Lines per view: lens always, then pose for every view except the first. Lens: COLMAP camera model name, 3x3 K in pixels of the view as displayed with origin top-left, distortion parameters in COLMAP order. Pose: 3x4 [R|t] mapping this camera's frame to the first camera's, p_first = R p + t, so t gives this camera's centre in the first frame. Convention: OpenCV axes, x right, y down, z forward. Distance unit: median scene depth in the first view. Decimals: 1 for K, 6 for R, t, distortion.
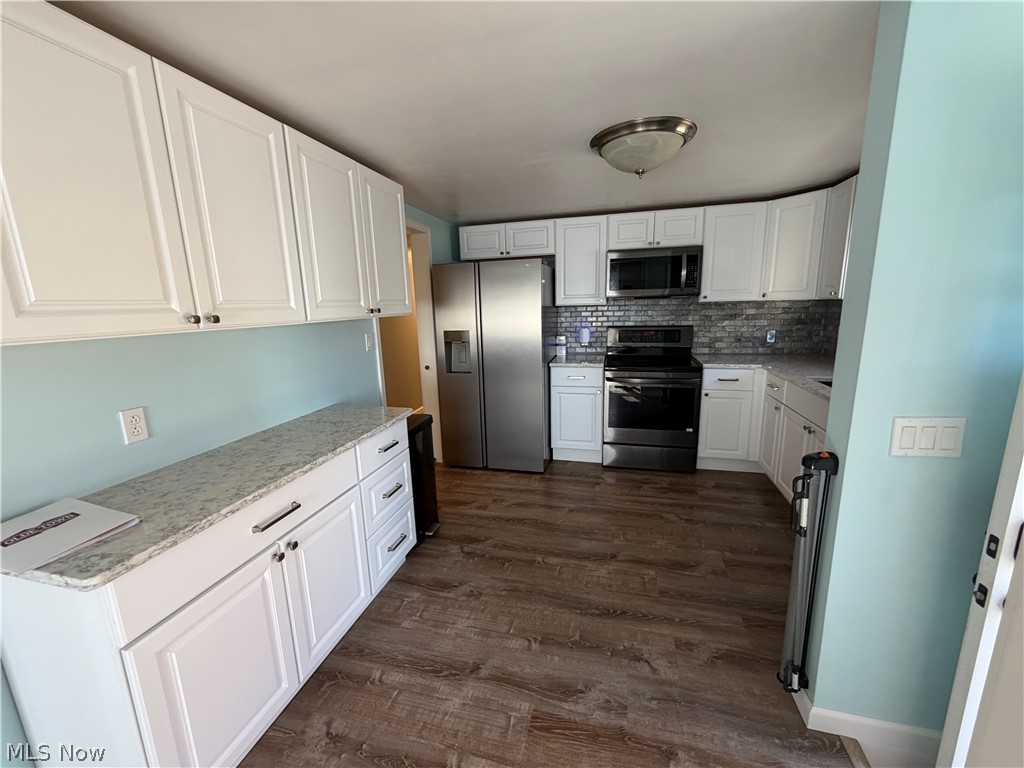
lens RADIAL K [[412.3, 0, 510.2], [0, 412.3, 383.0], [0, 0, 1]] dist [0.000339, 0.000372]
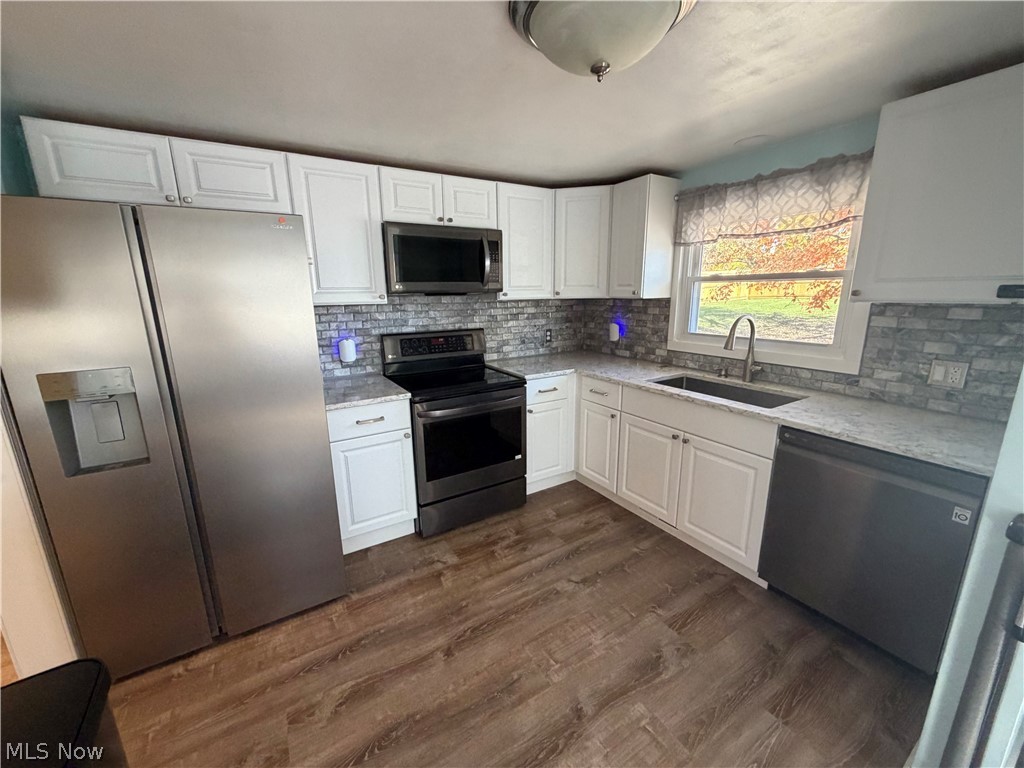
lens RADIAL K [[412.3, 0, 512.8], [0, 412.3, 383.6], [0, 0, 1]] dist [0.000339, 0.000372]
pose [[0.694239, -0.141551, 0.705688, -0.123868], [0.133713, 0.988767, 0.066789, -0.082607], [-0.707215, 0.047992, 0.705367, 0.406931]]
